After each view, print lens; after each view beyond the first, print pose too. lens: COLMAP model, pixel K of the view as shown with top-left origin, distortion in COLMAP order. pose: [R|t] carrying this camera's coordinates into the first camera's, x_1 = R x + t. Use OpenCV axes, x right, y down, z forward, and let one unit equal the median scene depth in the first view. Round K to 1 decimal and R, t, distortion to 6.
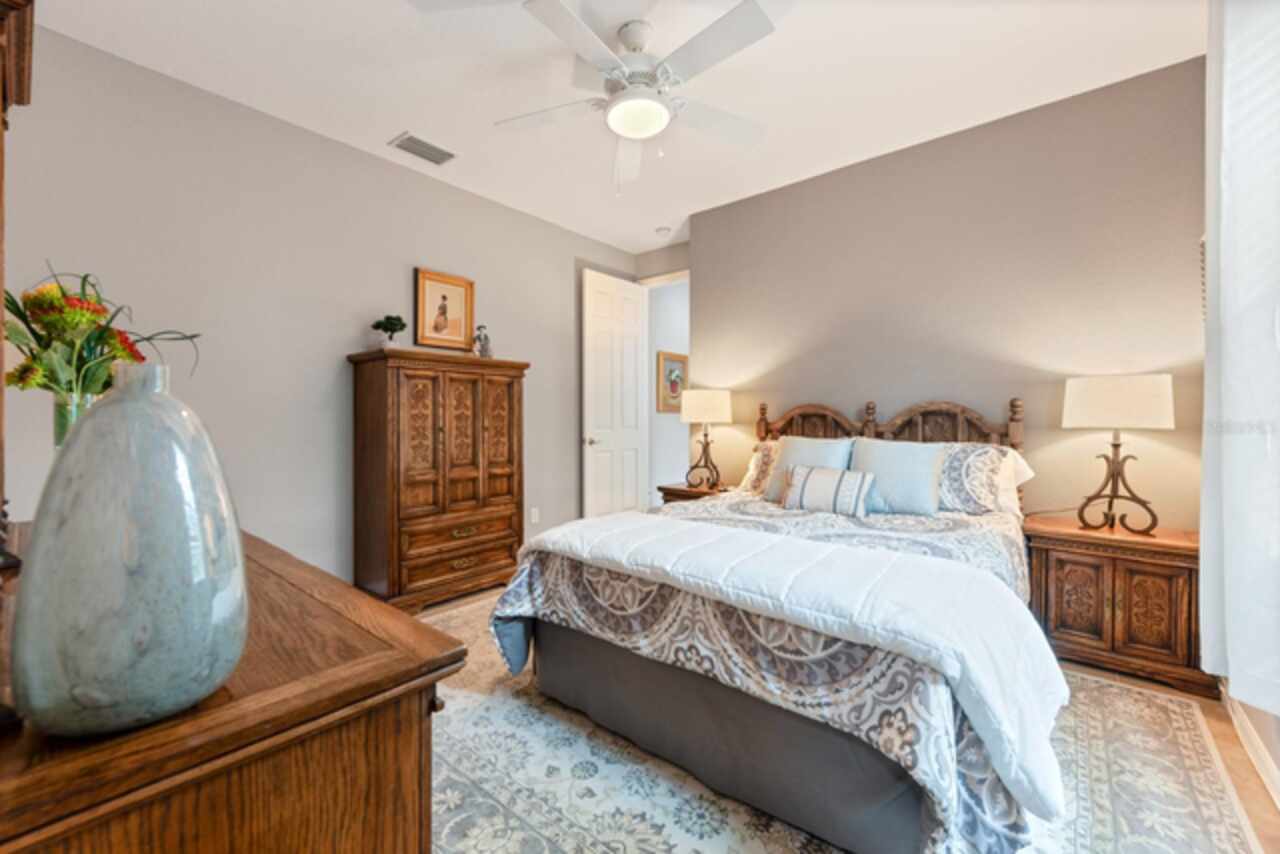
lens RADIAL K [[508.5, 0, 640.0], [0, 508.5, 427.0], [0, 0, 1]] dist [0.000764, 0.000059]
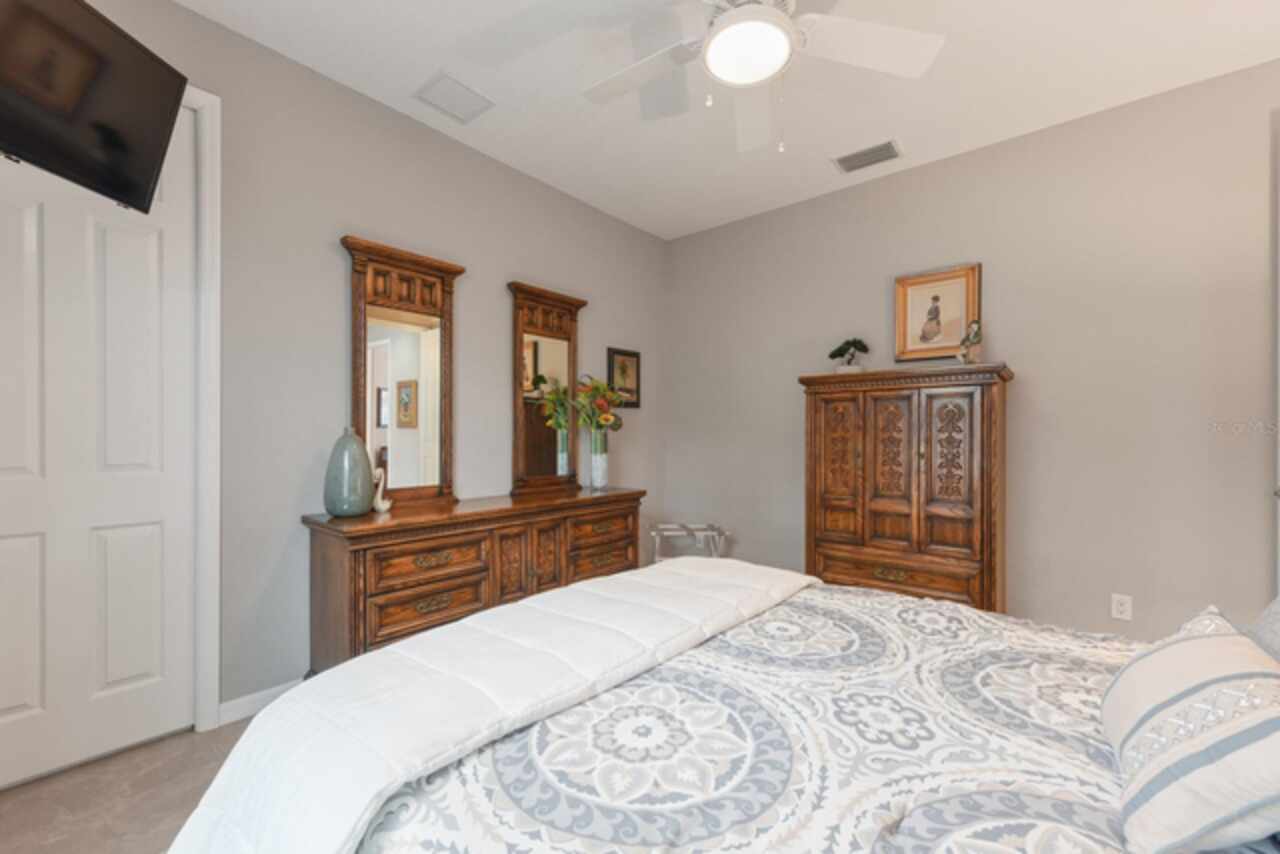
lens RADIAL K [[494.9, 0, 643.3], [0, 494.9, 446.2], [0, 0, 1]] dist [0.001594, 0.000055]
pose [[-0.011915, 0.007337, -0.999902, 0.497106], [-0.020448, 0.999762, 0.007579, -0.007977], [0.999720, 0.020536, -0.011762, 0.600288]]
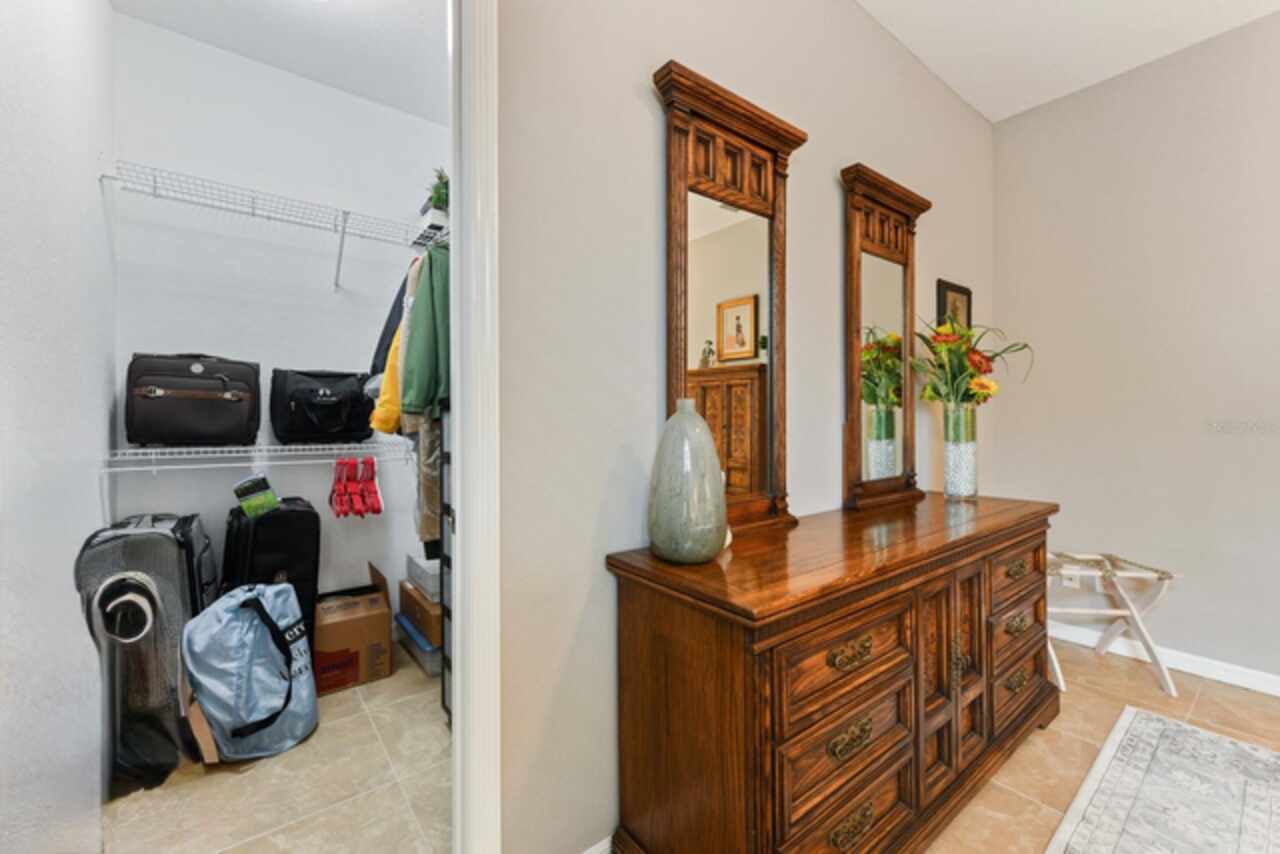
lens RADIAL K [[508.5, 0, 640.0], [0, 508.5, 427.0], [0, 0, 1]] dist [0.000764, 0.000059]
pose [[-0.243409, 0.000372, -0.969924, 0.155564], [-0.011347, 0.999930, 0.003231, 0.002003], [0.969857, 0.011792, -0.243388, 0.189601]]
